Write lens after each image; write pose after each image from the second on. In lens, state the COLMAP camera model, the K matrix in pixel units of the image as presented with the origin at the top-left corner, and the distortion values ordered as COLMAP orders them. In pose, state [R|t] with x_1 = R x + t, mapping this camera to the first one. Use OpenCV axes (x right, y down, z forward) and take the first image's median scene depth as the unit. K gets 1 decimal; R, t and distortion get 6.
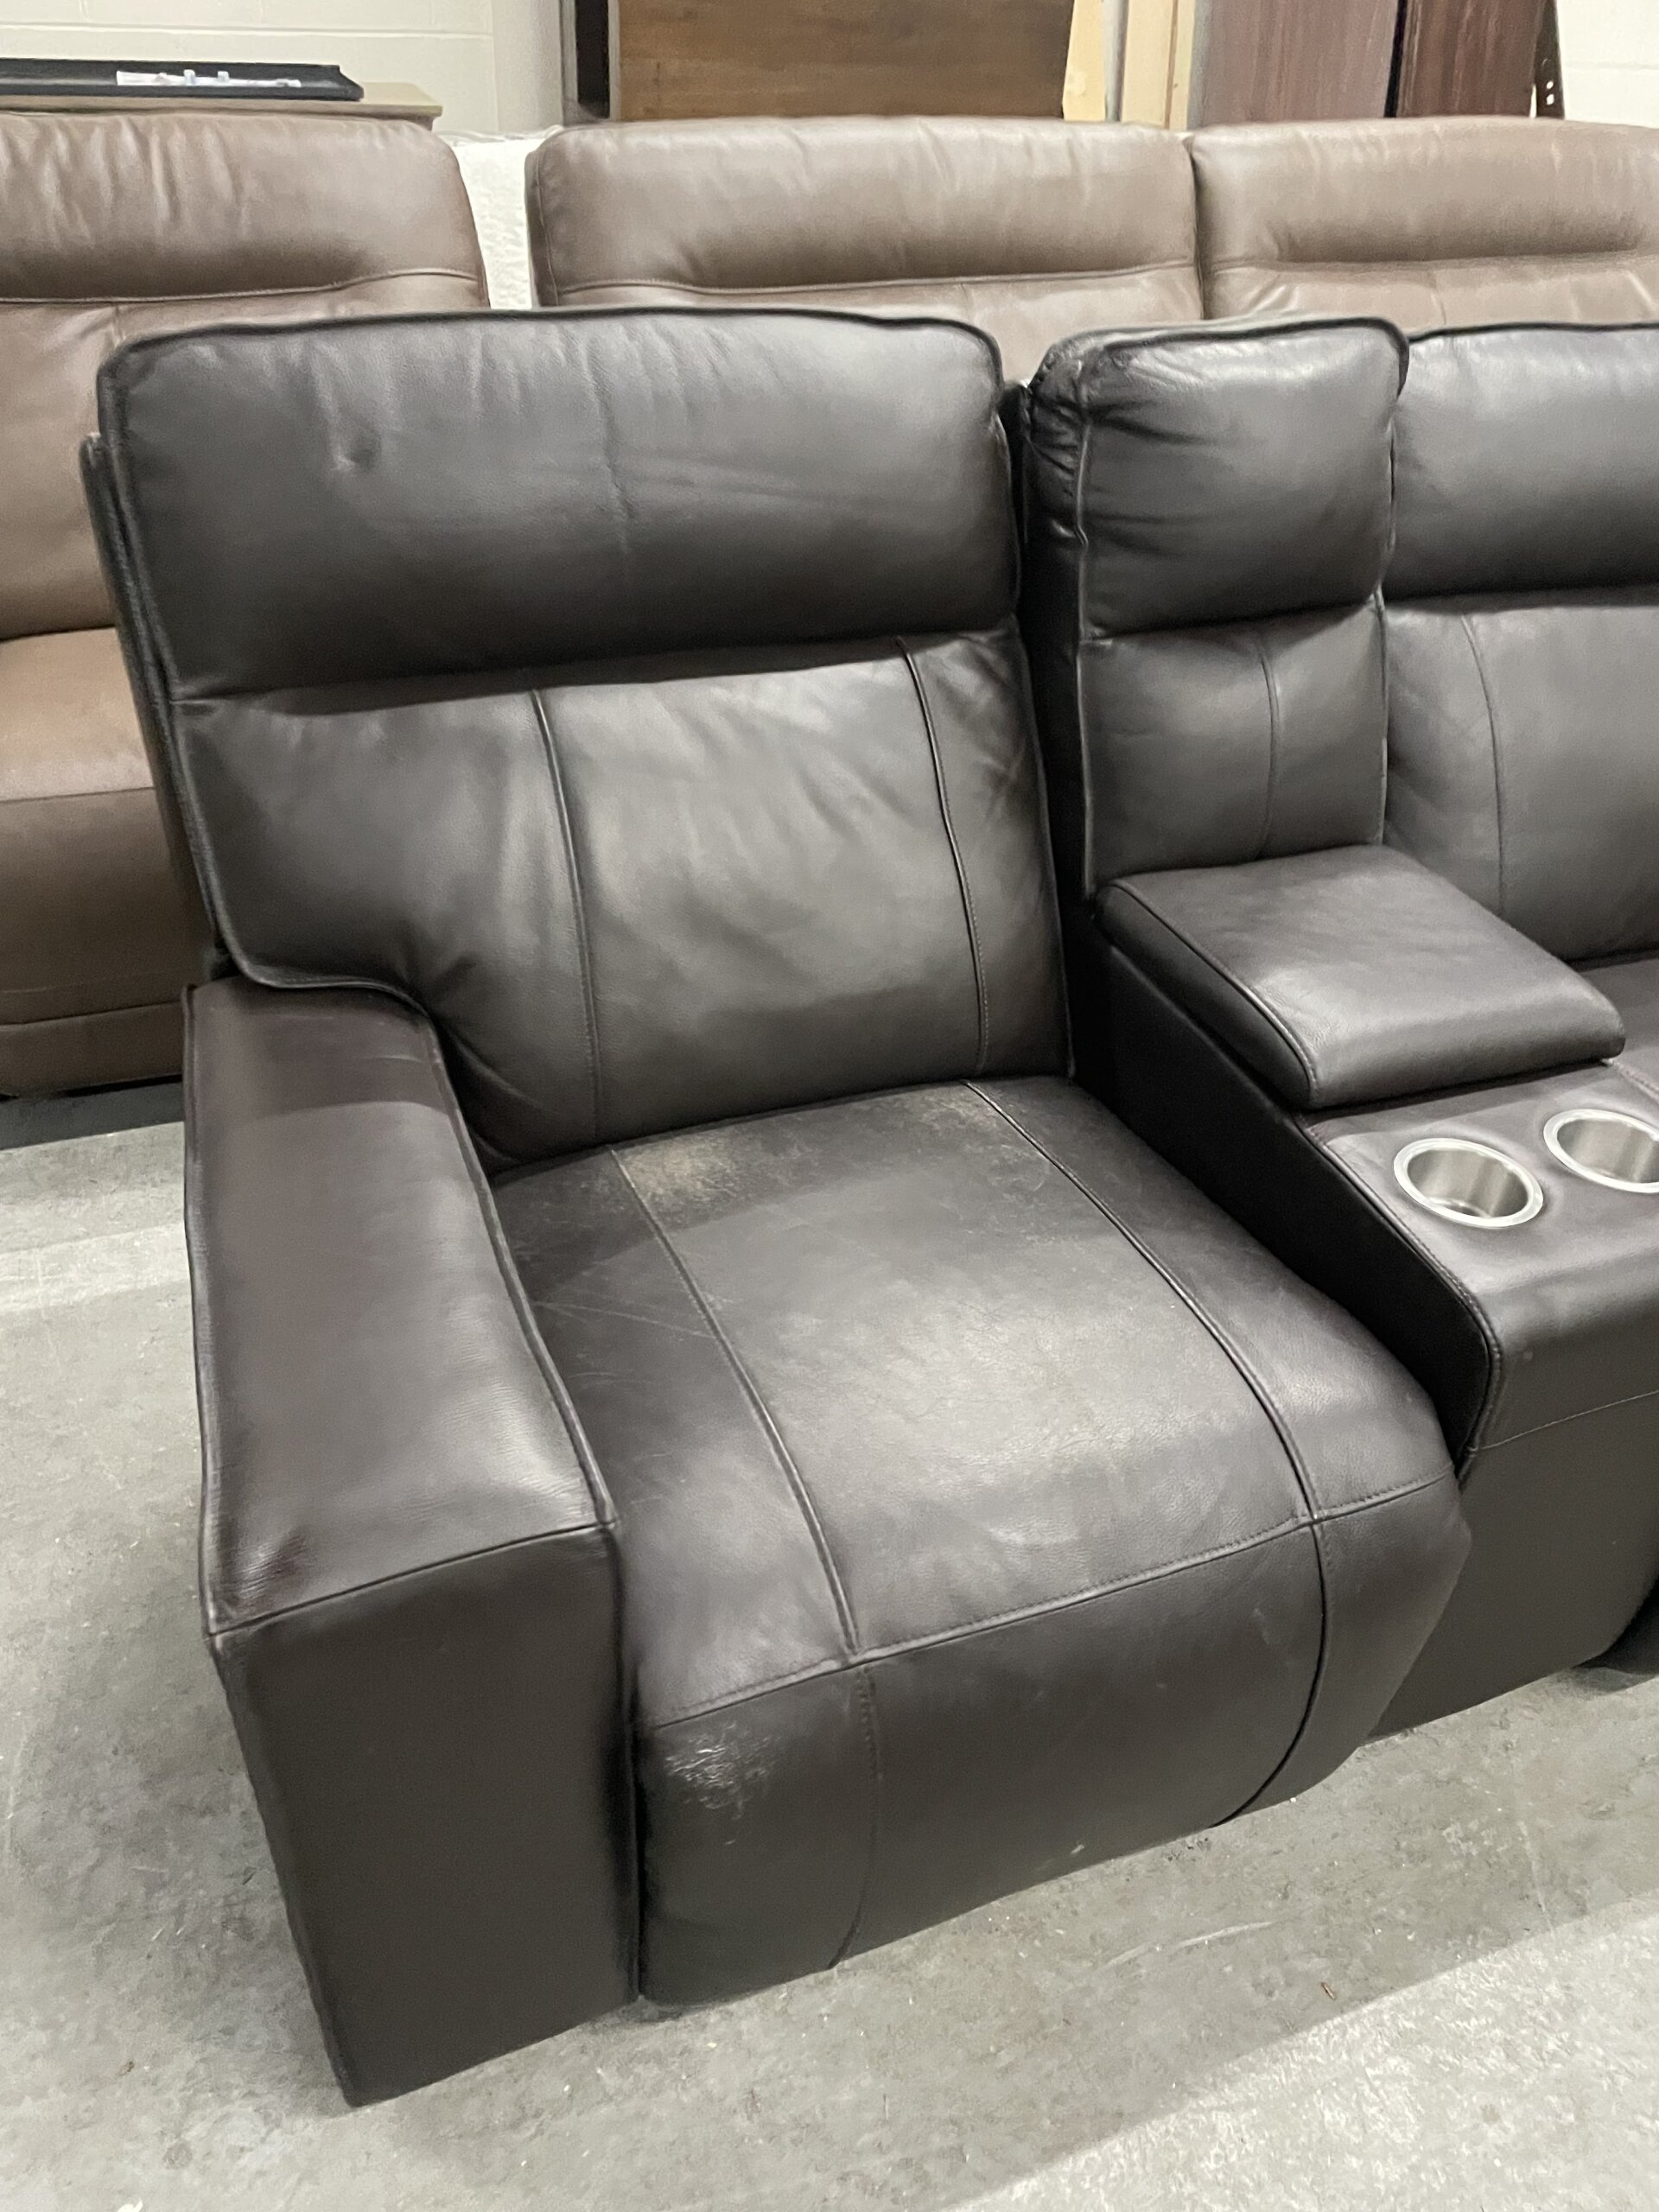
lens RADIAL K [[1678.5, 0, 829.5], [0, 1678.5, 1106.0], [0, 0, 1]] dist [0.090604, -0.105293]
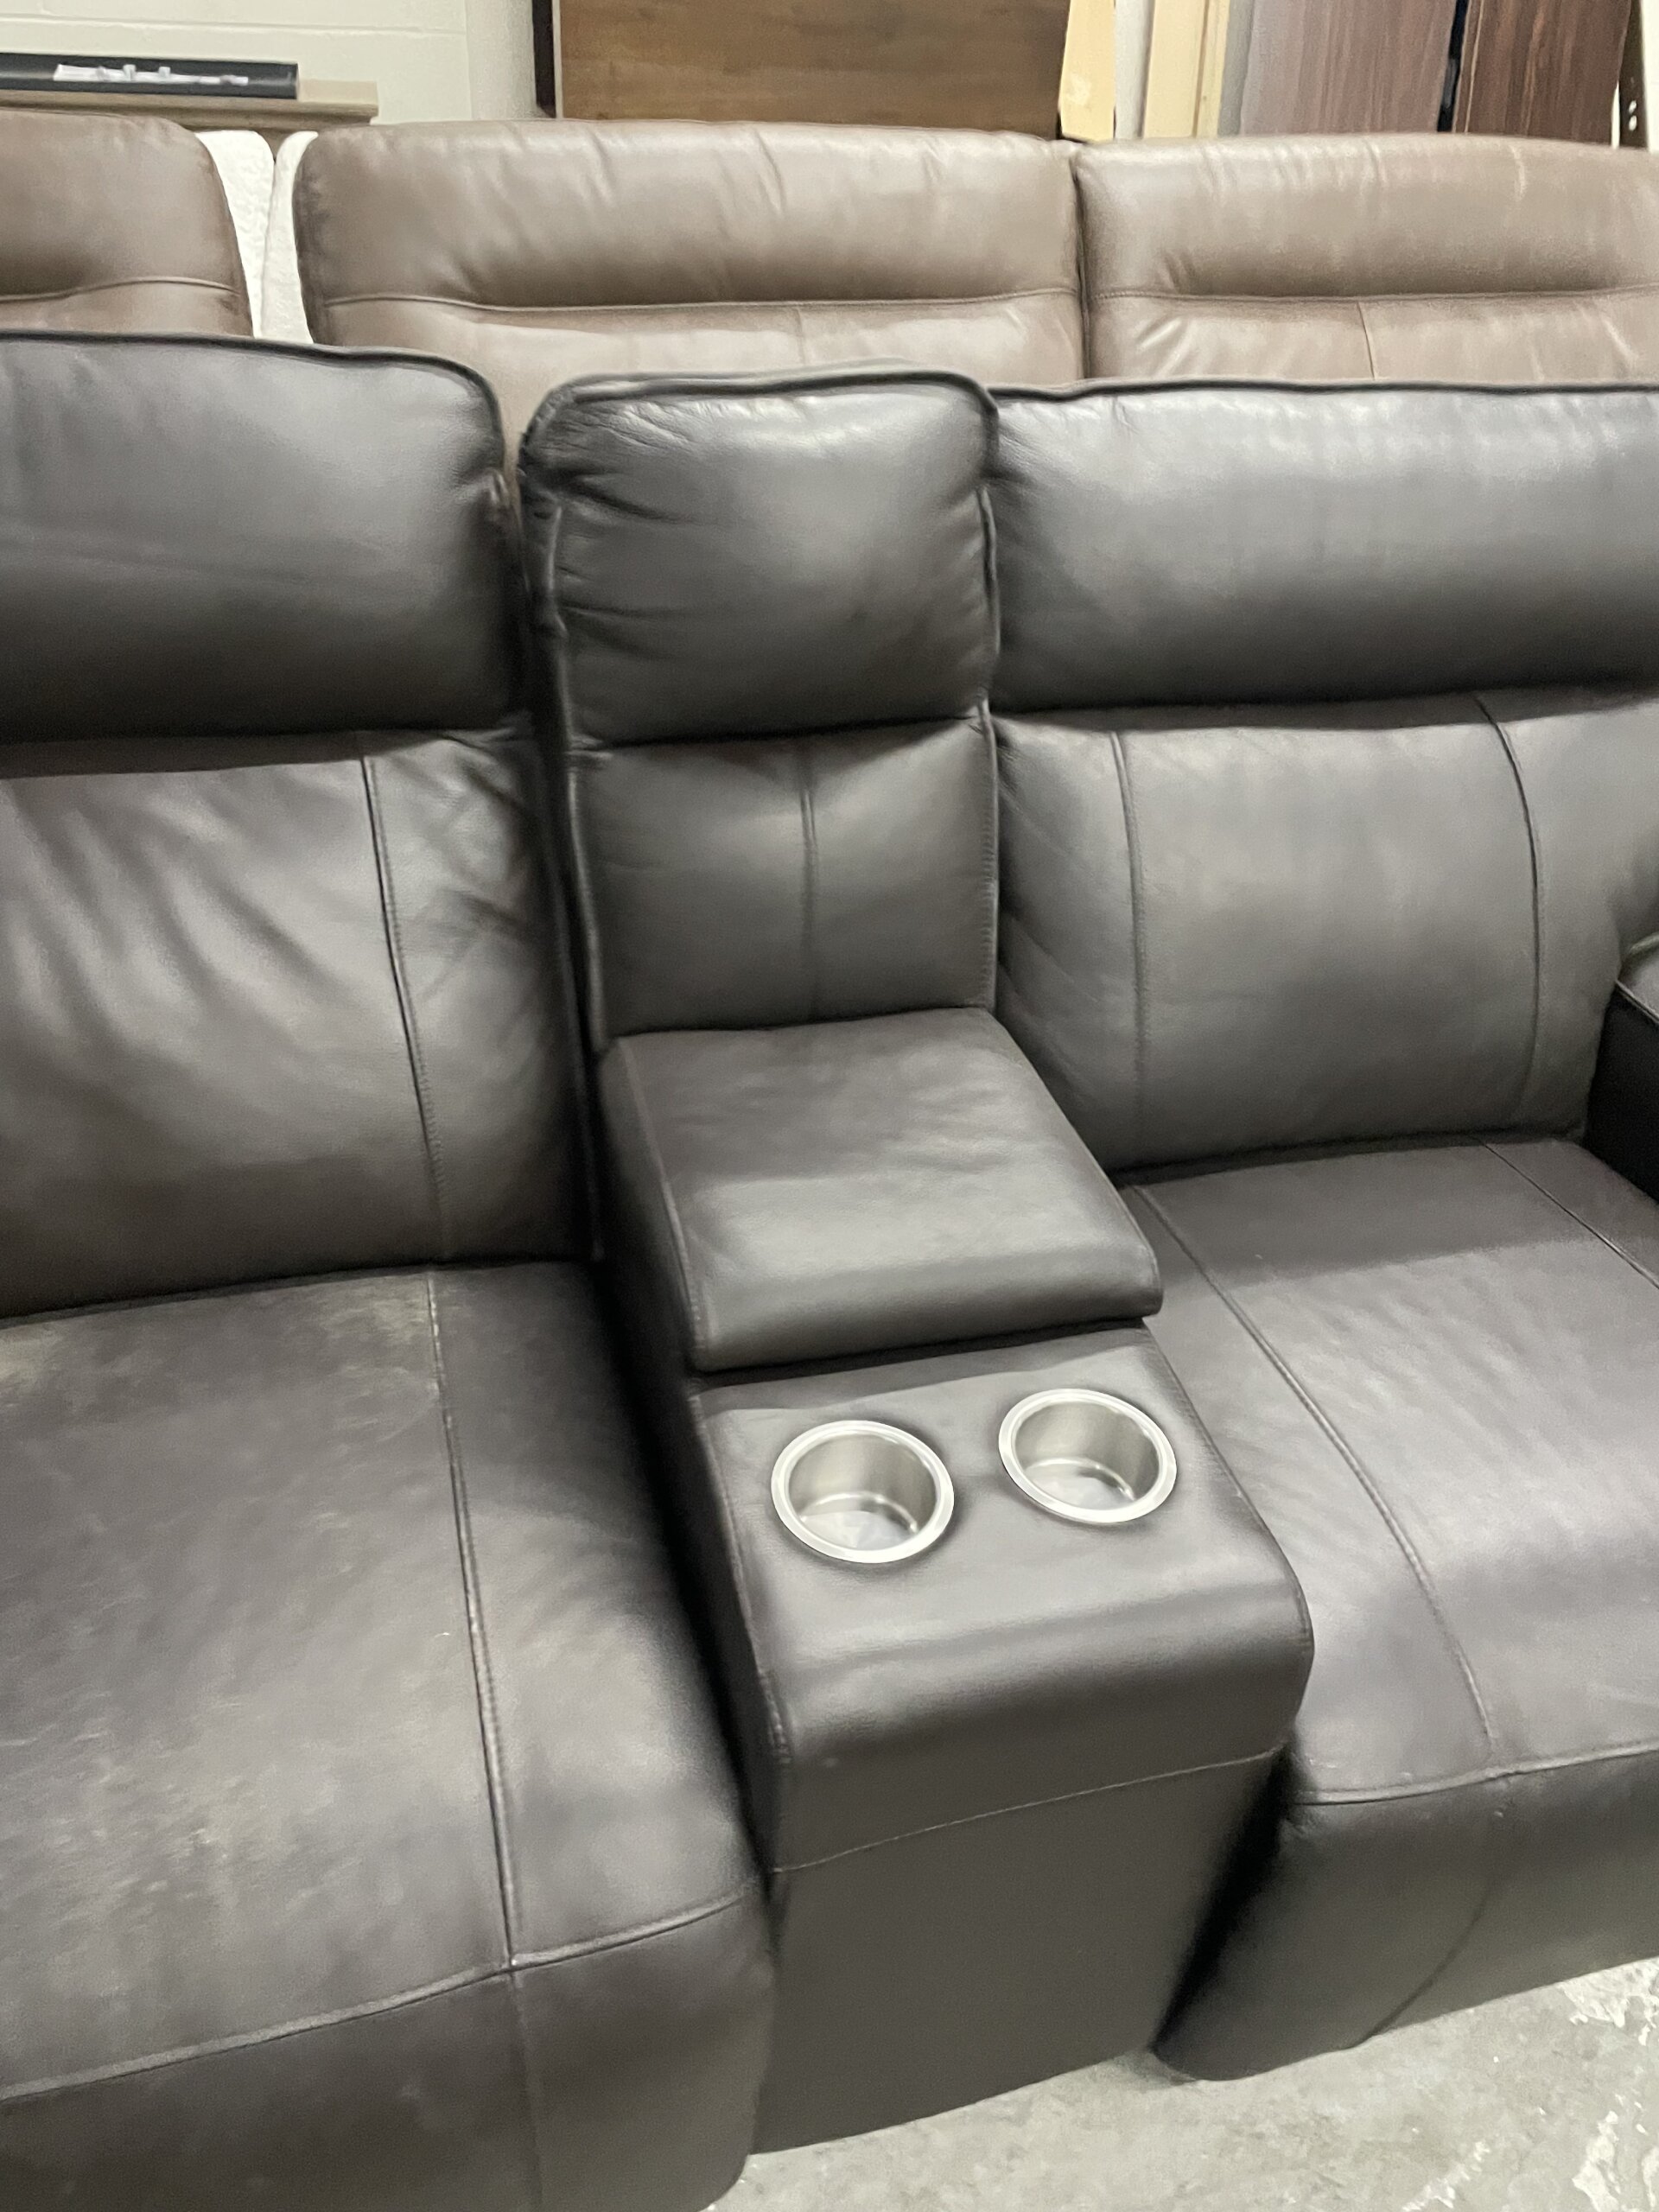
lens RADIAL K [[1678.5, 0, 829.5], [0, 1678.5, 1106.0], [0, 0, 1]] dist [0.090604, -0.105293]
pose [[0.994503, 0.064919, -0.082151, 0.320645], [-0.065377, 0.997856, -0.002901, -0.098909], [0.081787, 0.008256, 0.996616, 0.176619]]
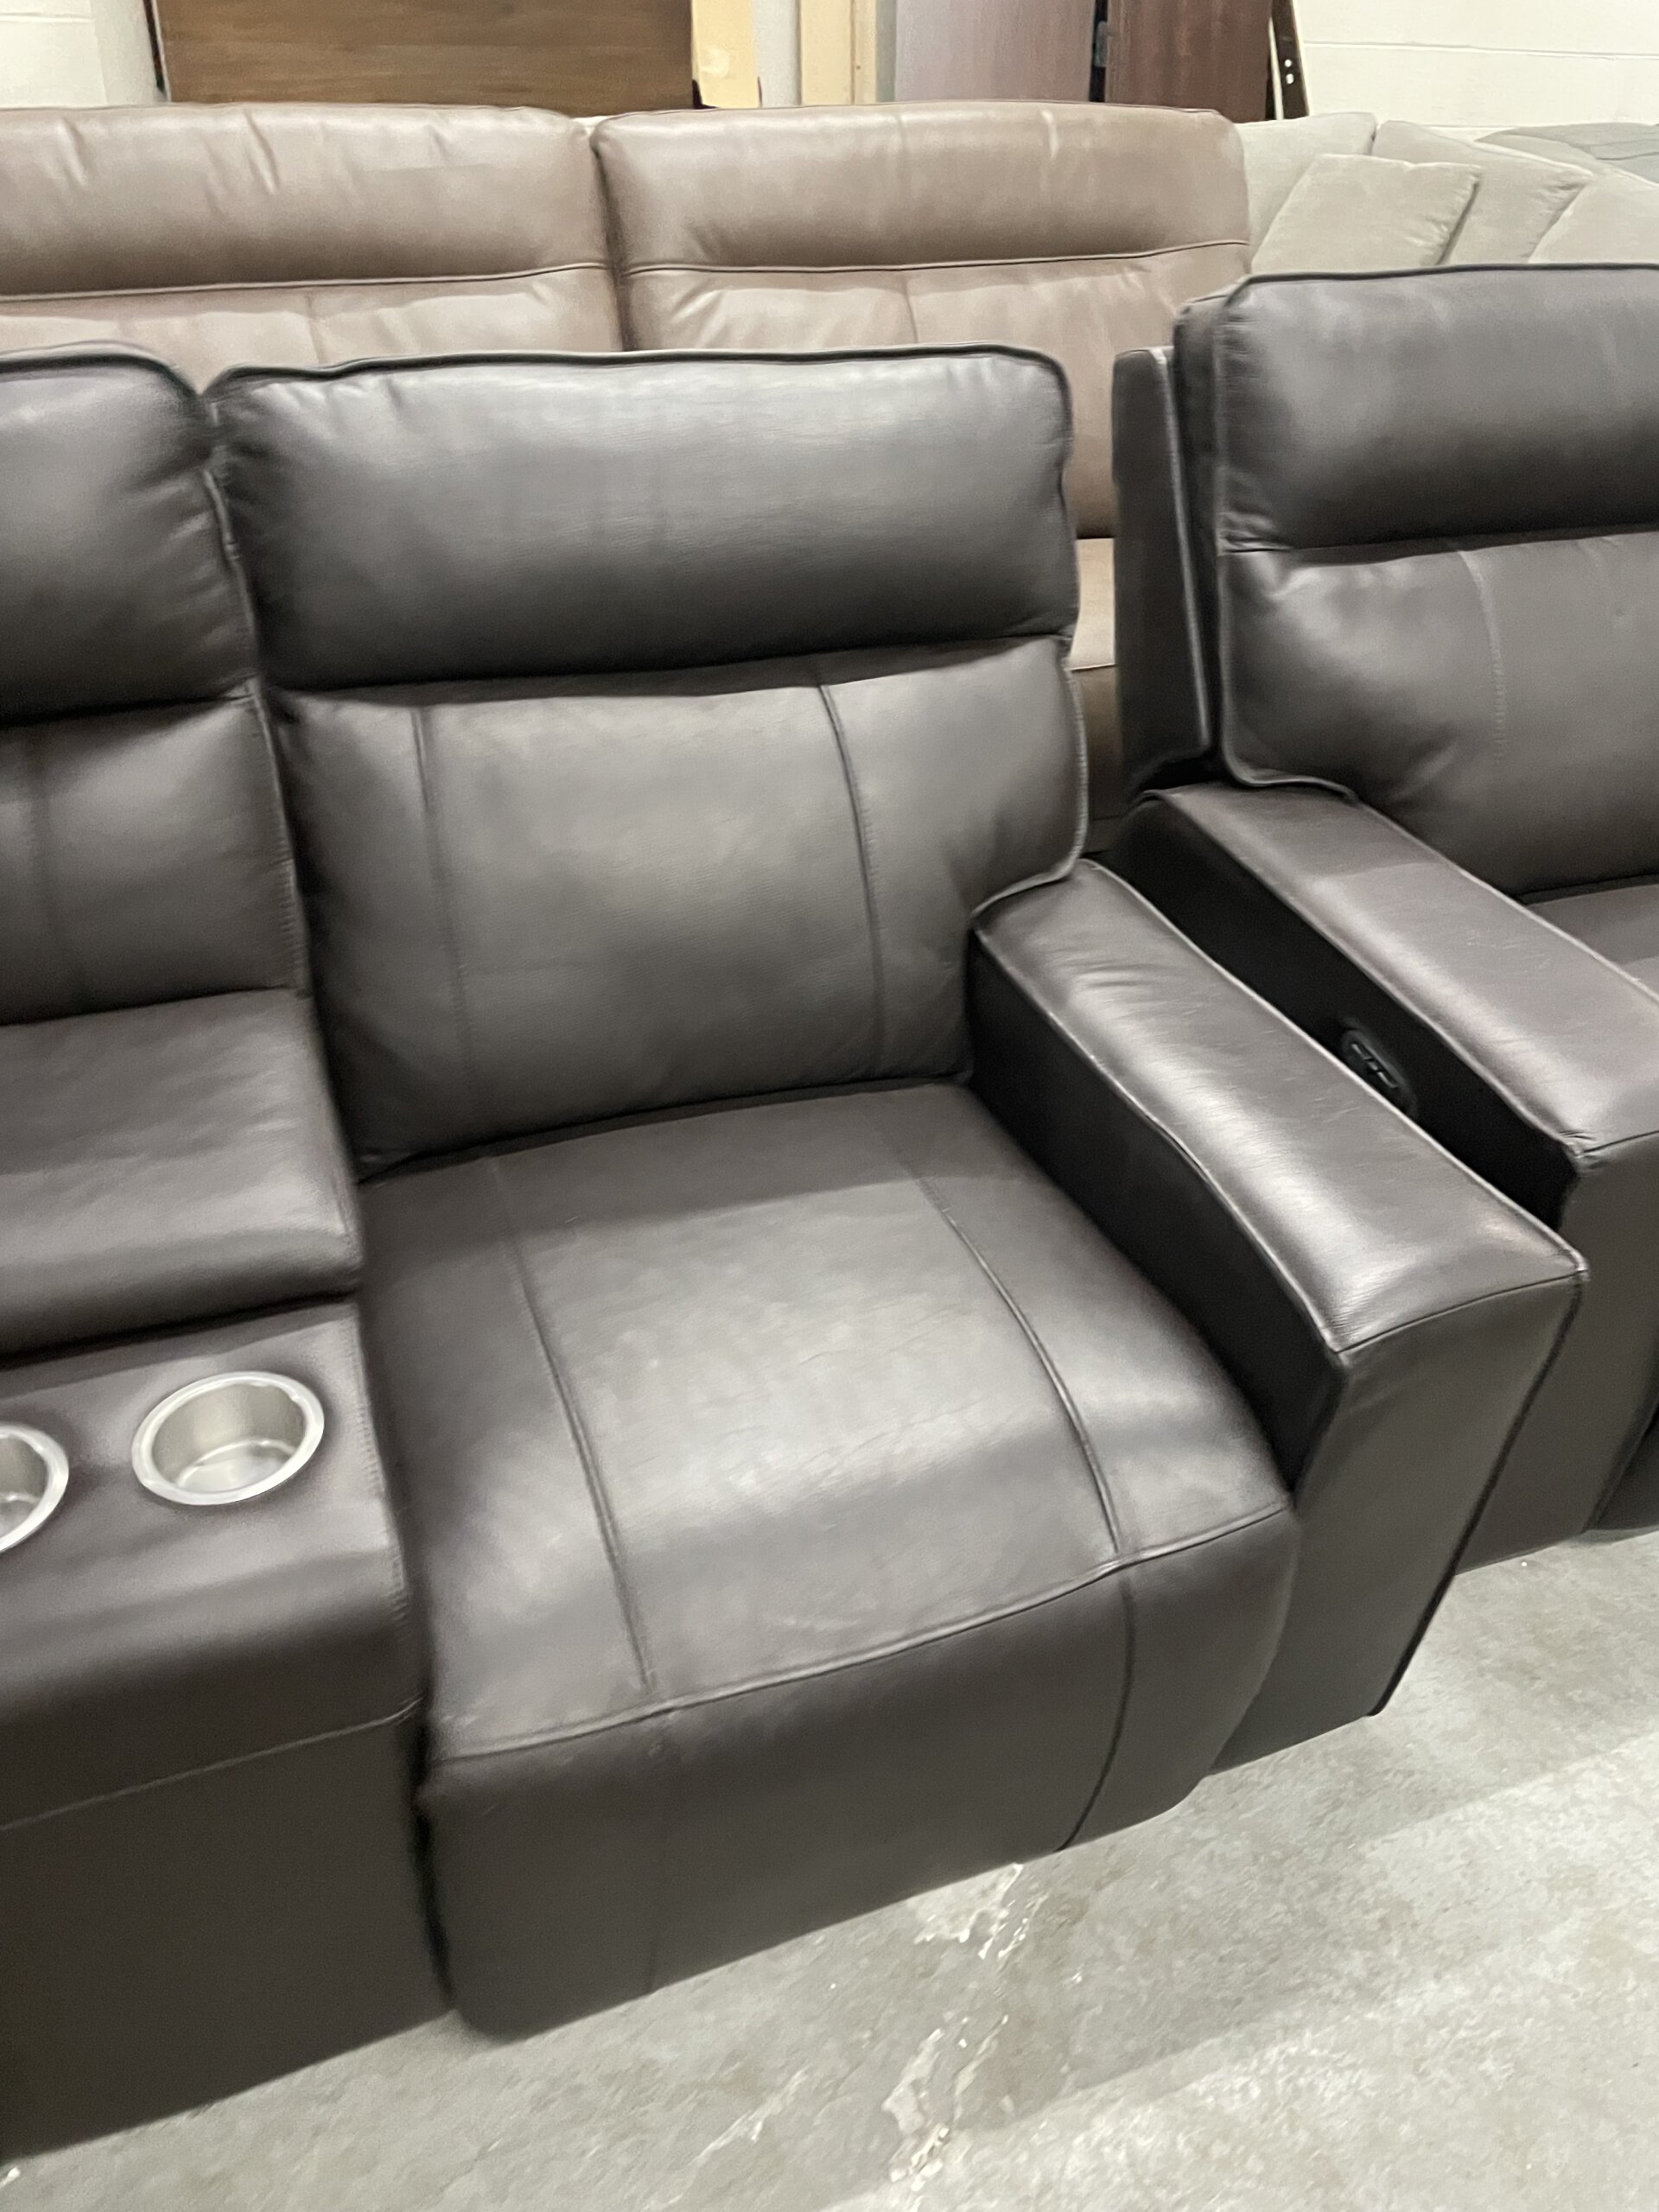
lens RADIAL K [[1673.2, 0, 837.8], [0, 1673.2, 1077.8], [0, 0, 1]] dist [0.087449, -0.110913]
pose [[0.999941, 0.003228, -0.010390, 0.593498], [-0.003253, 0.999992, -0.002414, -0.110251], [0.010382, 0.002447, 0.999943, 0.187127]]
